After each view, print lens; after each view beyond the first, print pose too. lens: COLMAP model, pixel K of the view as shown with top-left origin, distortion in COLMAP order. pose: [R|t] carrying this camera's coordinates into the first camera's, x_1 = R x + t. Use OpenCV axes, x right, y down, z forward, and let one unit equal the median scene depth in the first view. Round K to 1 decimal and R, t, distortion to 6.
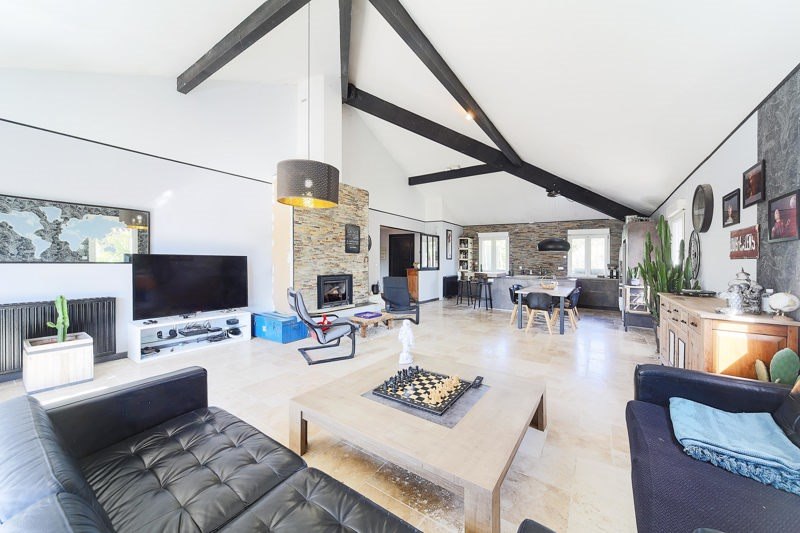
lens RADIAL K [[297.4, 0, 399.0], [0, 297.4, 257.7], [0, 0, 1]] dist [-0.000200, -0.000015]
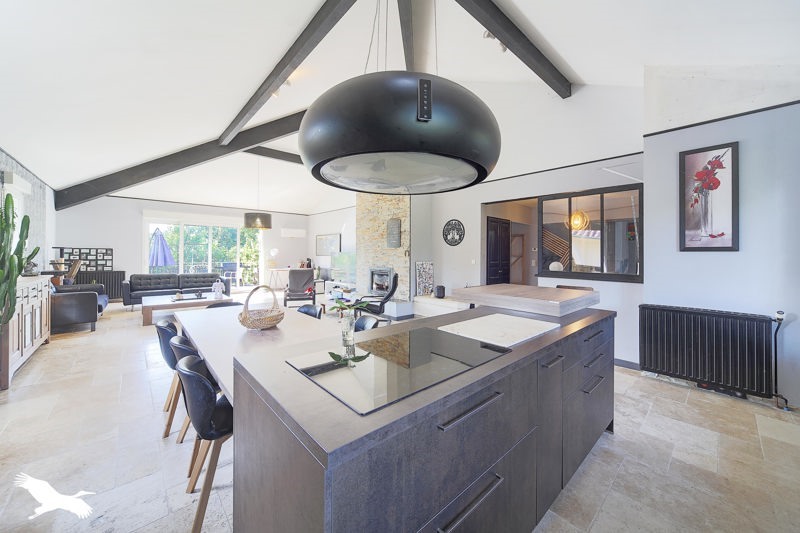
lens RADIAL K [[297.4, 0, 399.0], [0, 297.4, 257.7], [0, 0, 1]] dist [-0.000200, -0.000015]
pose [[-0.227603, -0.005480, -0.973739, 0.572158], [-0.004415, 0.999980, -0.004595, 0.017376], [0.973744, 0.003253, -0.227622, 0.864890]]
